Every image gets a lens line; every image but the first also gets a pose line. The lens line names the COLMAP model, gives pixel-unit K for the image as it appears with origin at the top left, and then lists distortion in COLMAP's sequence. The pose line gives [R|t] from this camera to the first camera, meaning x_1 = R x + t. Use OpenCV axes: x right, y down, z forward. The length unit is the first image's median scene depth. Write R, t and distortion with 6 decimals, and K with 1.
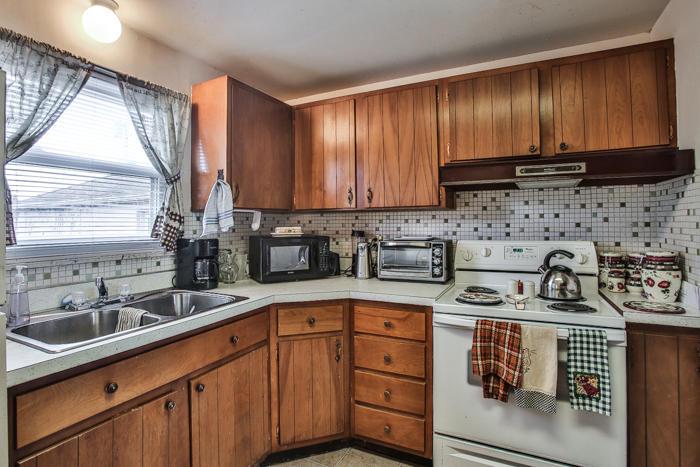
lens RADIAL K [[356.6, 0, 349.1], [0, 356.6, 215.9], [0, 0, 1]] dist [-0.085597, 0.043183]
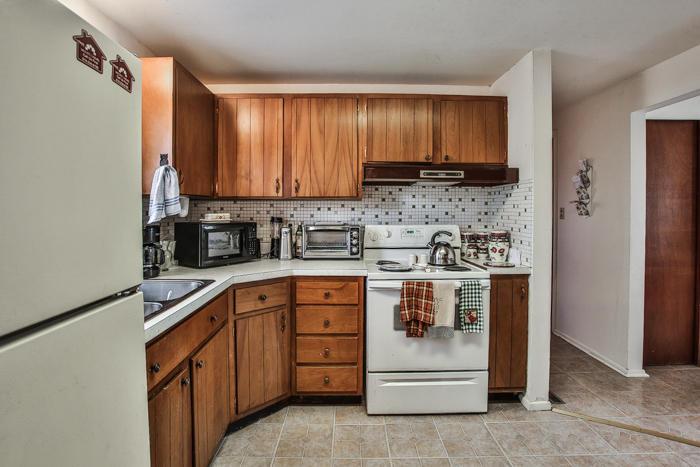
lens RADIAL K [[356.6, 0, 349.1], [0, 356.6, 215.9], [0, 0, 1]] dist [-0.085597, 0.043183]
pose [[0.887720, 0.002976, 0.460373, -0.373214], [-0.018545, 0.999399, 0.029298, 0.001504], [-0.460009, -0.034546, 0.887242, -0.101149]]
